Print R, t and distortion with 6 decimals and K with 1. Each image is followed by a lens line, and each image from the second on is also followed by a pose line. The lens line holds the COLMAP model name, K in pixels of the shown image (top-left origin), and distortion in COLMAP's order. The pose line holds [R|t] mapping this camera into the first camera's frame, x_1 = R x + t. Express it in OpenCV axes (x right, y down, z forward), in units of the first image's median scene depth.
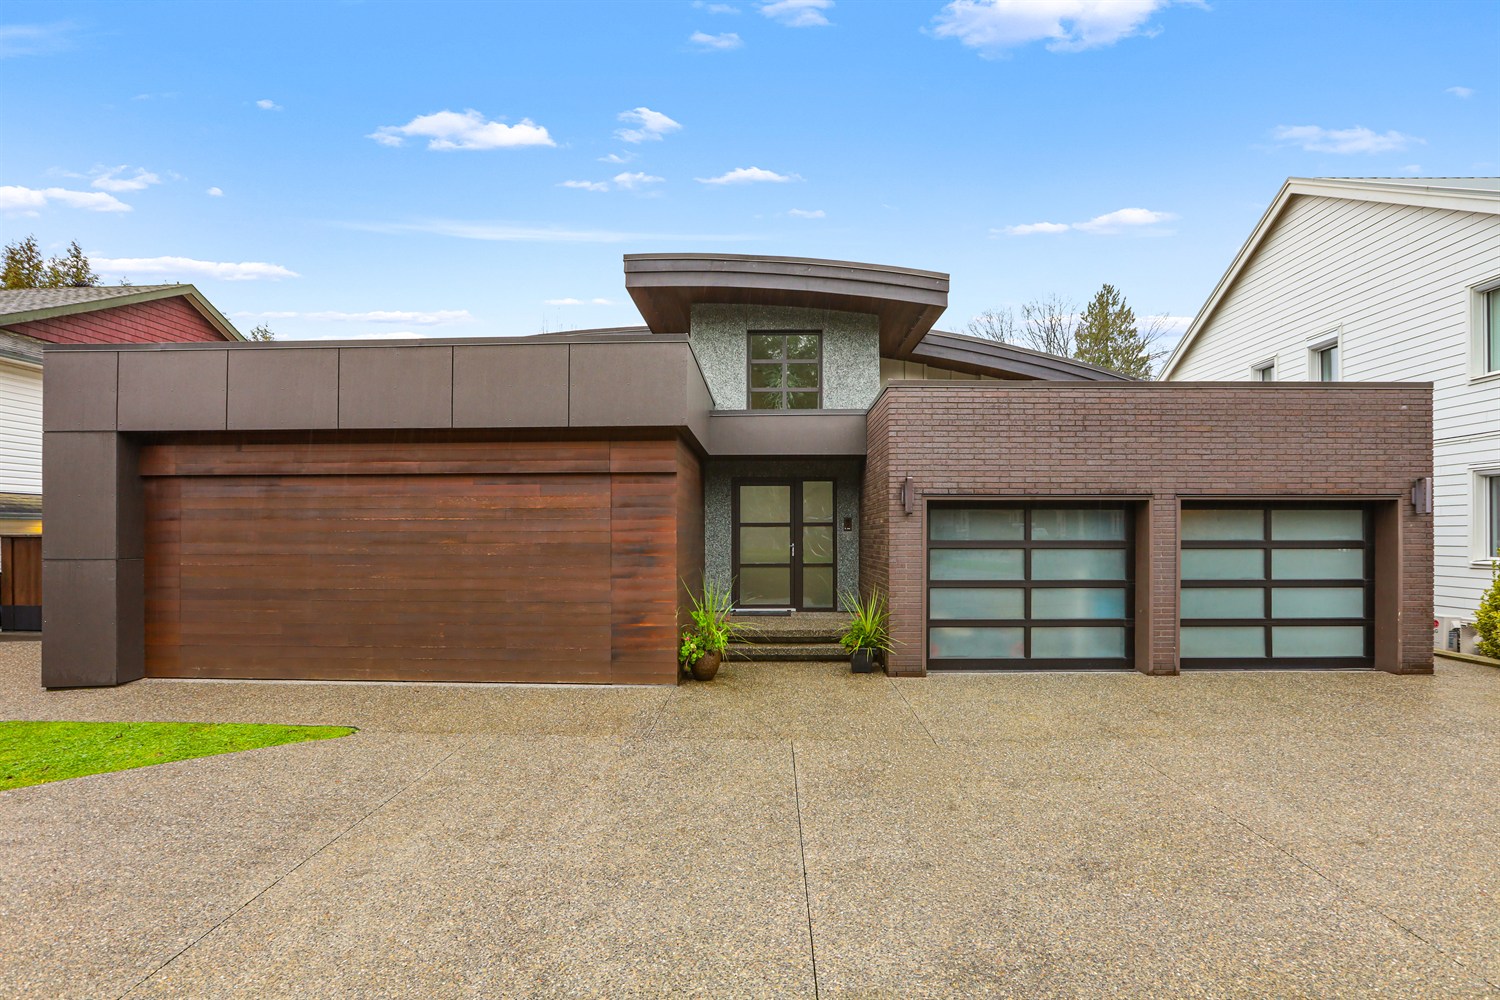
lens RADIAL K [[694.8, 0, 754.7], [0, 694.8, 521.4], [0, 0, 1]] dist [-0.031189, 0.005289]
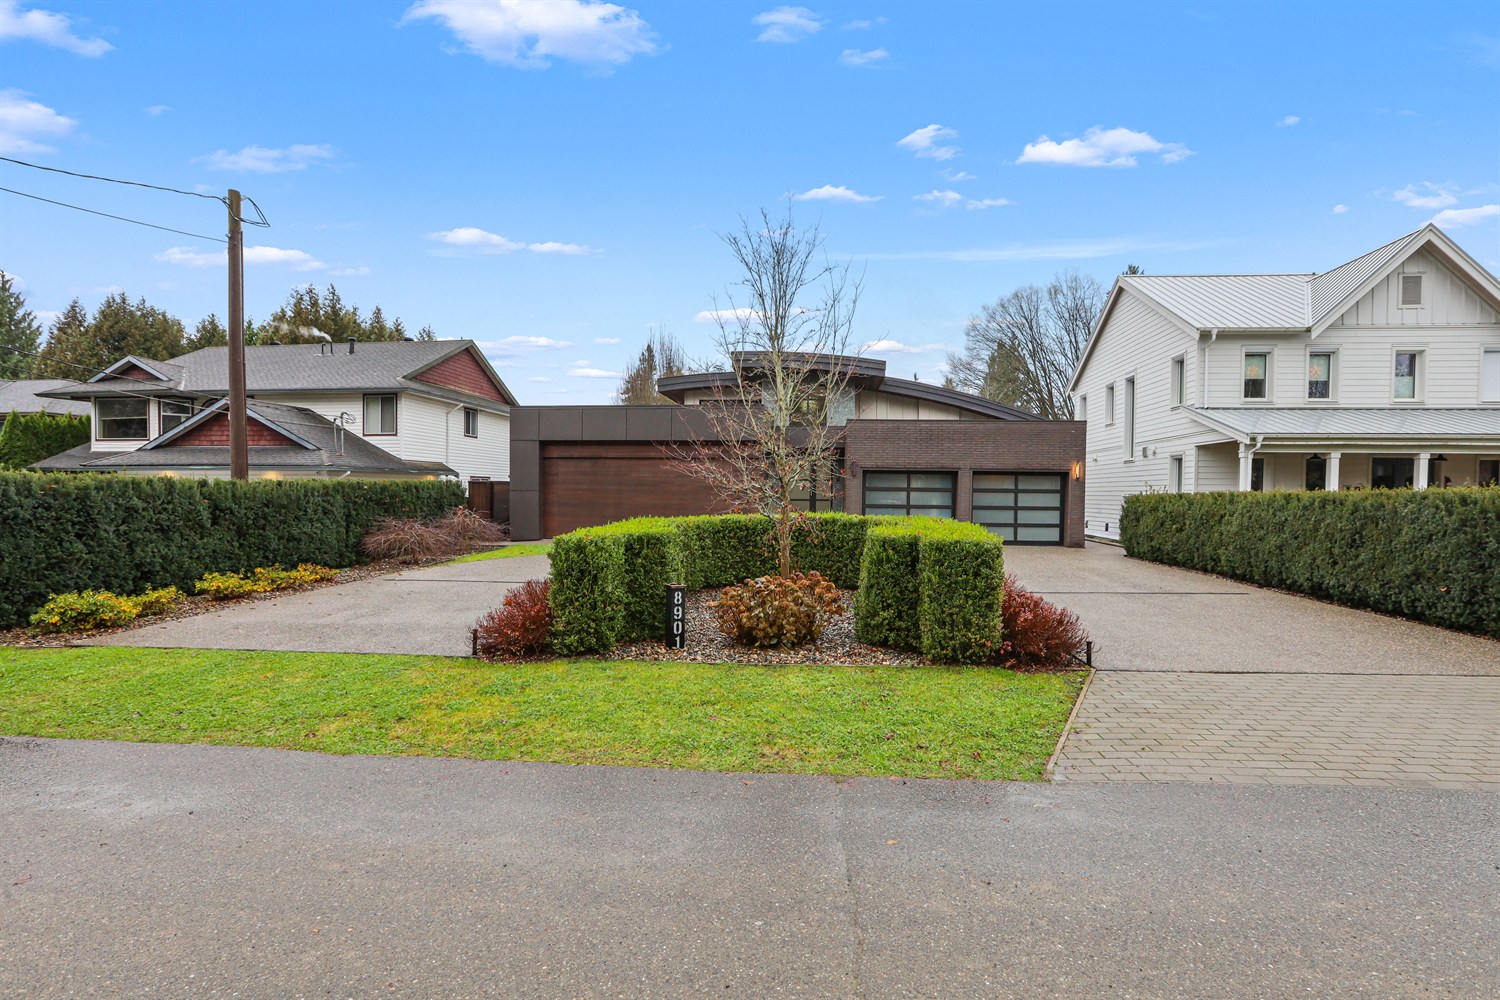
lens RADIAL K [[694.8, 0, 749.8], [0, 694.8, 498.4], [0, 0, 1]] dist [-0.031189, 0.005289]
pose [[0.996060, 0.012750, -0.087761, 0.073410], [-0.010325, 0.999554, 0.028029, 0.003688], [0.088079, -0.027013, 0.995747, -1.389287]]
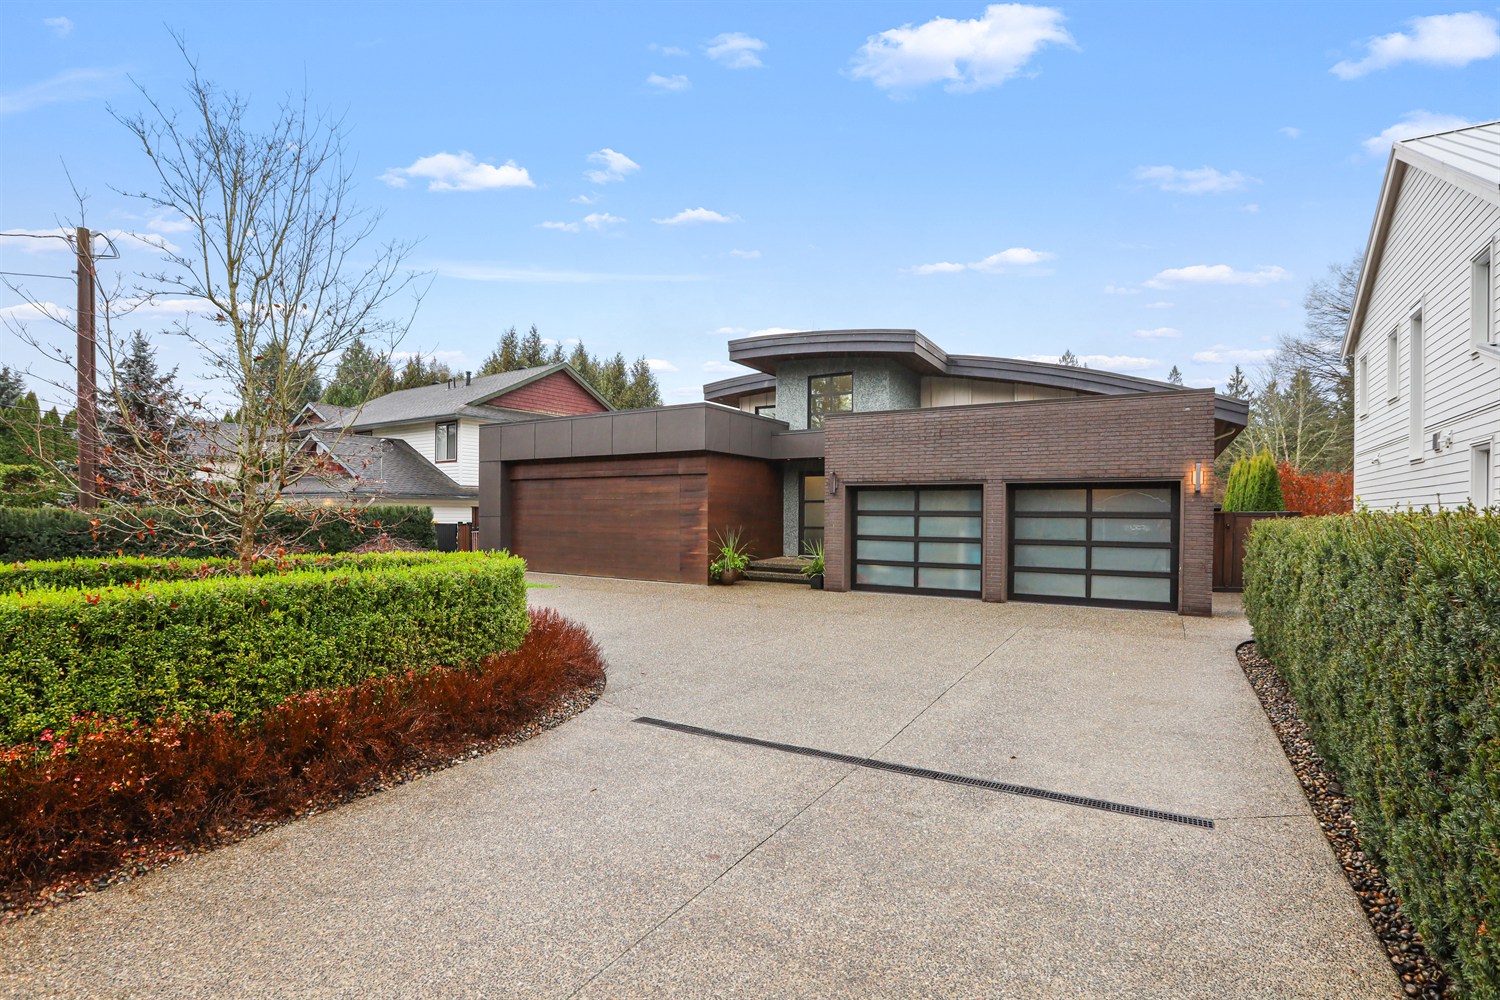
lens RADIAL K [[694.8, 0, 743.4], [0, 694.8, 500.6], [0, 0, 1]] dist [-0.031189, 0.005289]
pose [[0.859801, -0.001895, -0.510626, 0.877344], [0.002882, 0.999995, 0.001141, 0.002049], [0.510622, -0.002452, 0.859802, -0.540835]]
